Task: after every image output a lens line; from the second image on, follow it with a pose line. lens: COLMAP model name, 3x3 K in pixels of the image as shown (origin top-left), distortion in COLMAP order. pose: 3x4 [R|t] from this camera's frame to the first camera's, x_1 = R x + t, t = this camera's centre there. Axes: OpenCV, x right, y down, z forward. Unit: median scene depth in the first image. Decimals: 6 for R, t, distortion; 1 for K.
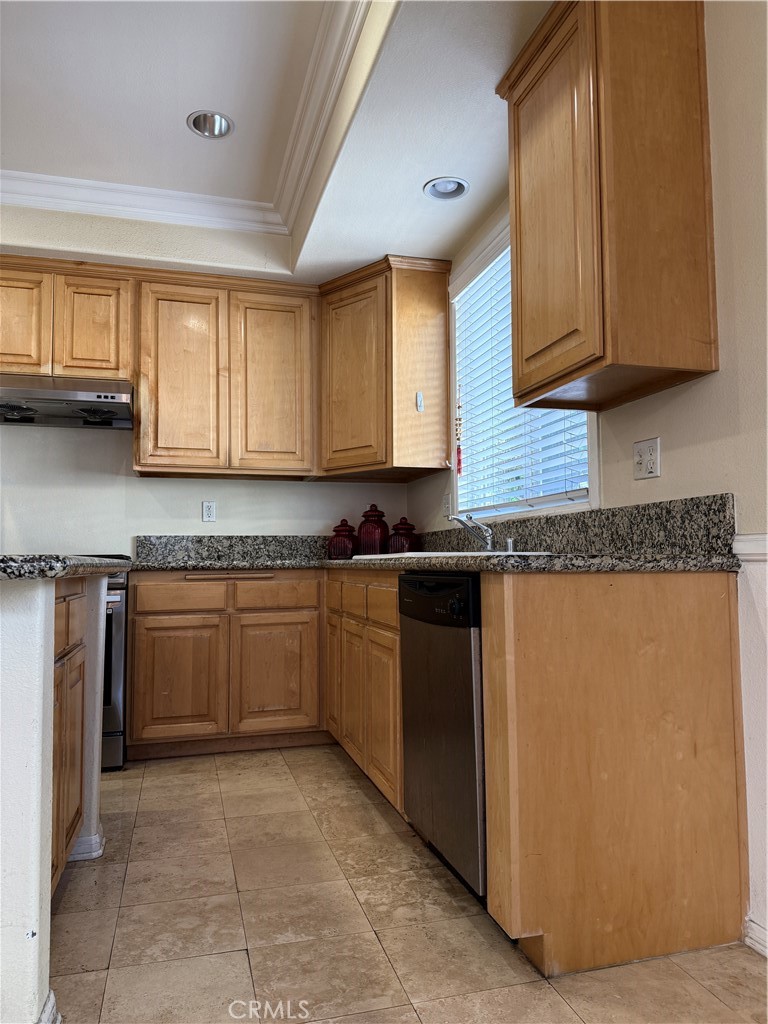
lens RADIAL K [[721.9, 0, 383.1], [0, 721.9, 522.3], [0, 0, 1]] dist [0.071749, -0.082565]
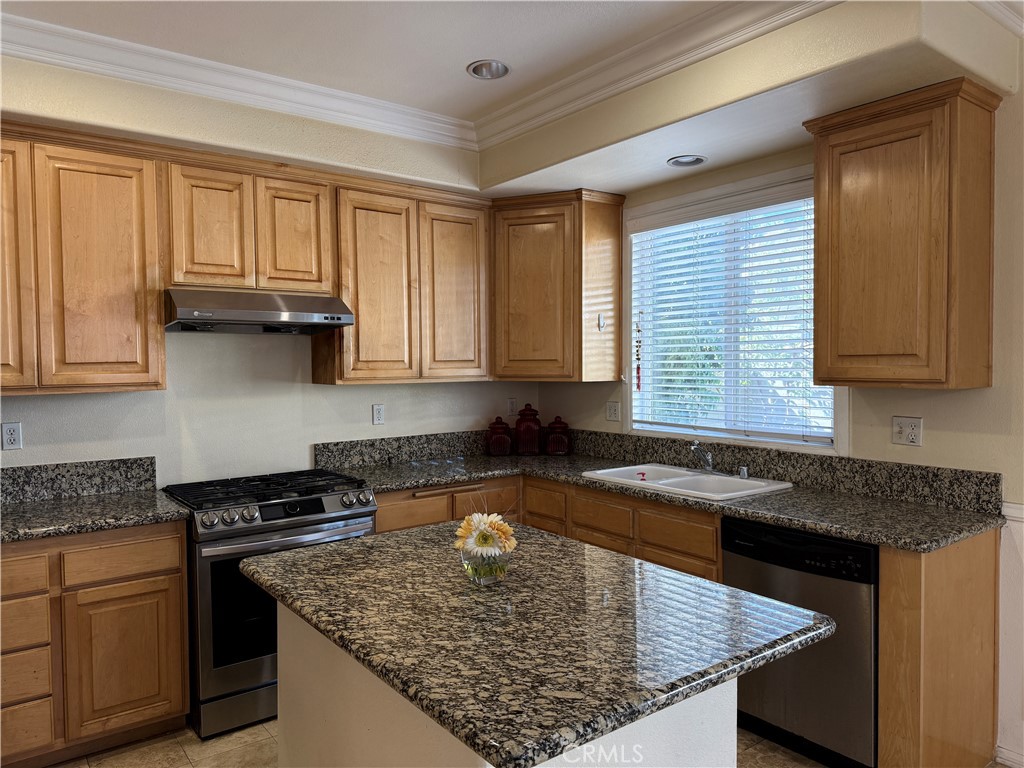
lens RADIAL K [[721.9, 0, 503.5], [0, 721.9, 387.0], [0, 0, 1]] dist [0.071749, -0.082565]
pose [[0.929104, -0.013869, 0.369558, -0.495667], [-0.020508, 0.995827, 0.088932, -0.160640], [-0.369249, -0.090206, 0.924942, 0.008424]]
